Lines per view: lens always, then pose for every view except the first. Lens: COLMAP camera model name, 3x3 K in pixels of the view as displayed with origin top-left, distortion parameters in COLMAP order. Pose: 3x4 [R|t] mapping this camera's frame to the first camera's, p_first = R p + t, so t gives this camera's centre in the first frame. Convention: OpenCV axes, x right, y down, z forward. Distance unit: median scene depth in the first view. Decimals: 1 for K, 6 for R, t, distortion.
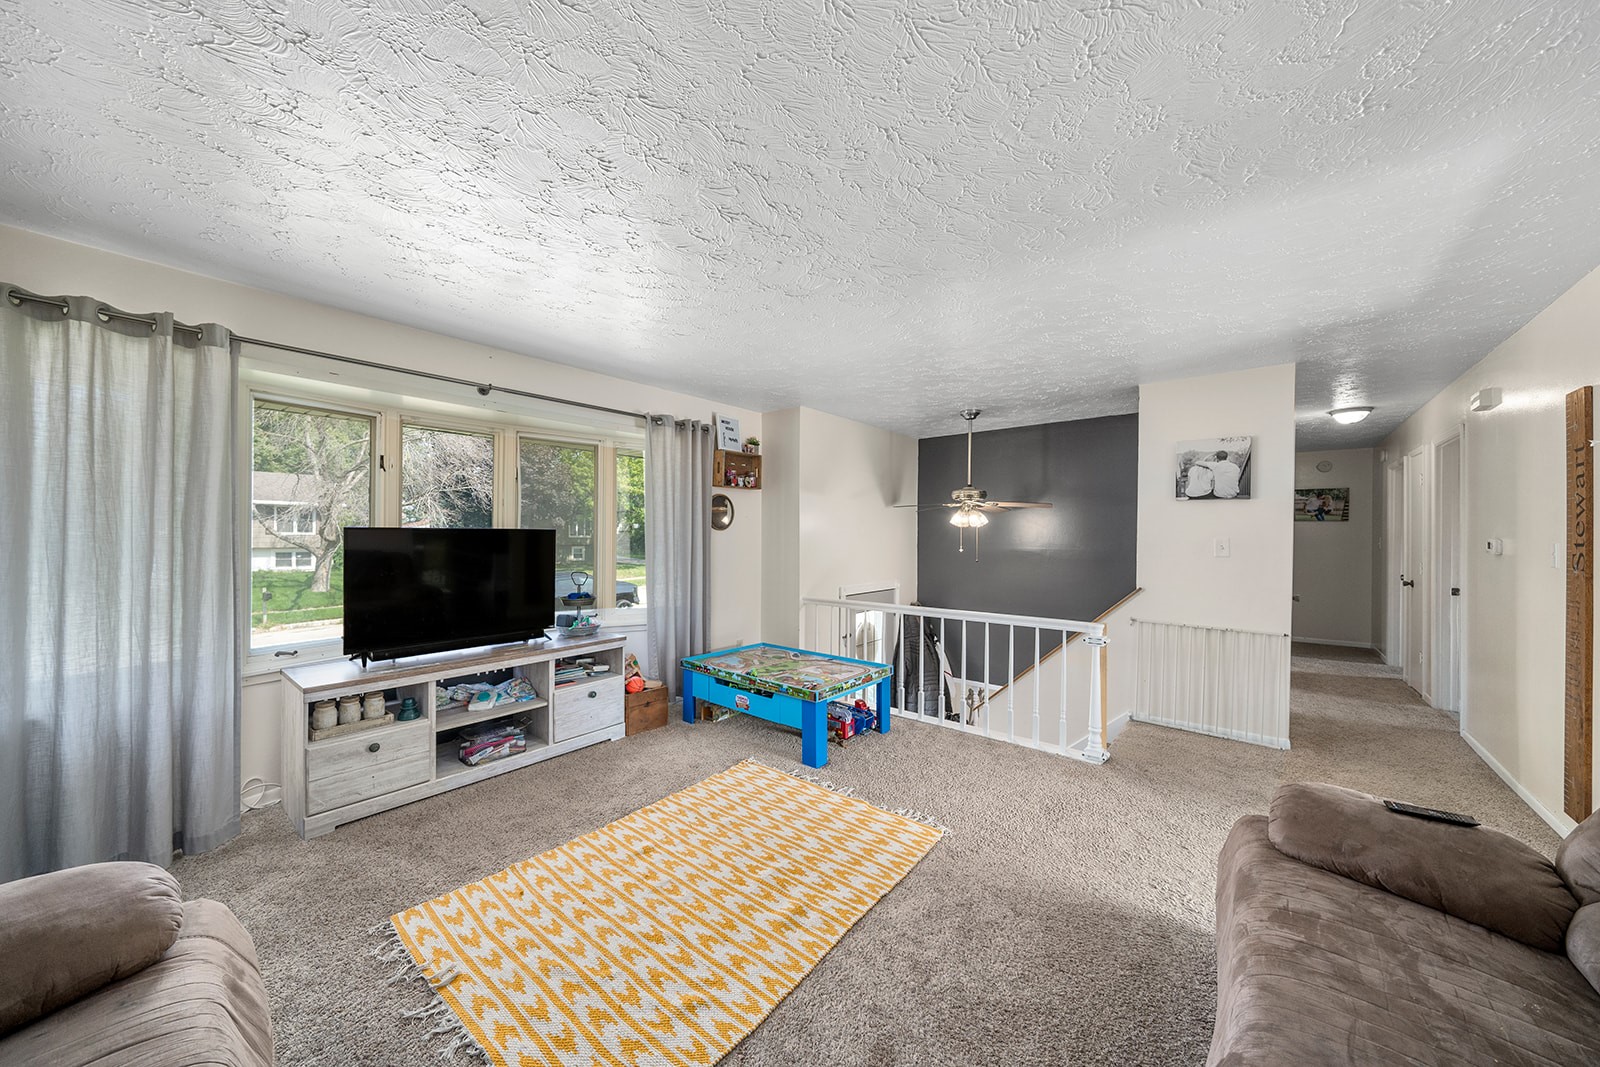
lens RADIAL K [[551.0, 0, 800.0], [0, 551.0, 533.5], [0, 0, 1]] dist [-0.001454, -0.000182]
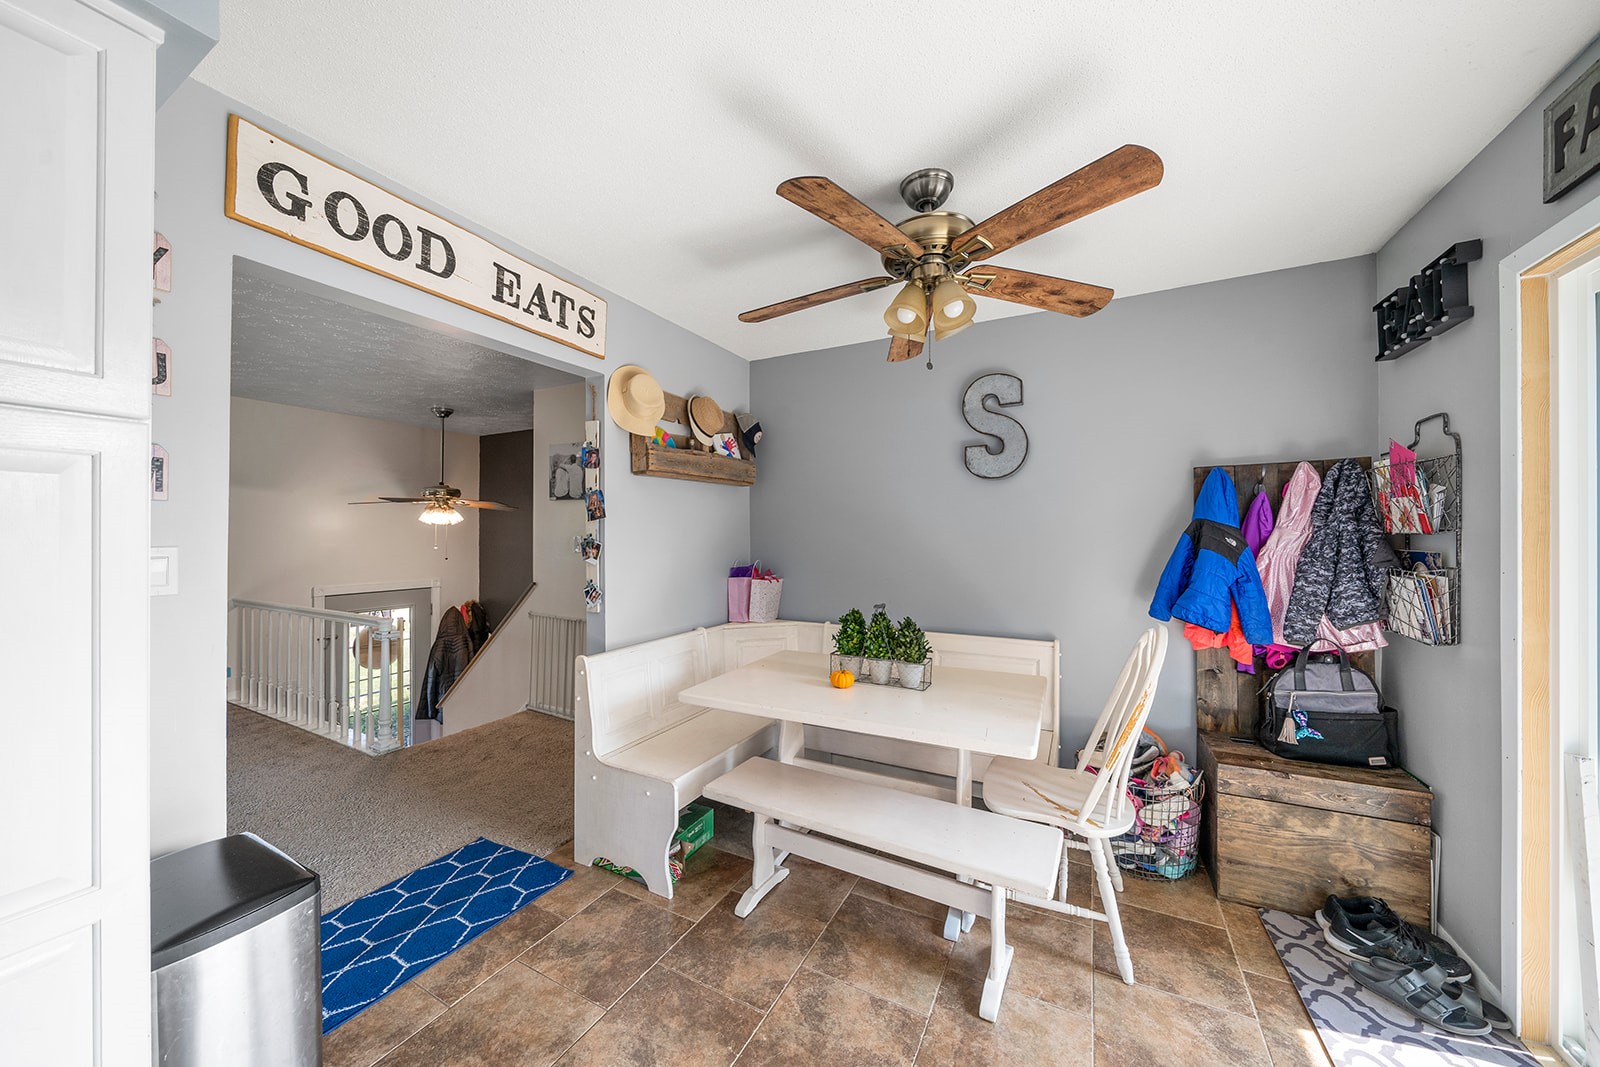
lens RADIAL K [[551.0, 0, 800.0], [0, 551.0, 533.5], [0, 0, 1]] dist [-0.001454, -0.000182]
pose [[0.979024, 0.000665, 0.203743, 1.187010], [-0.000400, 0.999999, -0.001346, 0.005942], [-0.203744, 0.001237, 0.979024, -0.171850]]
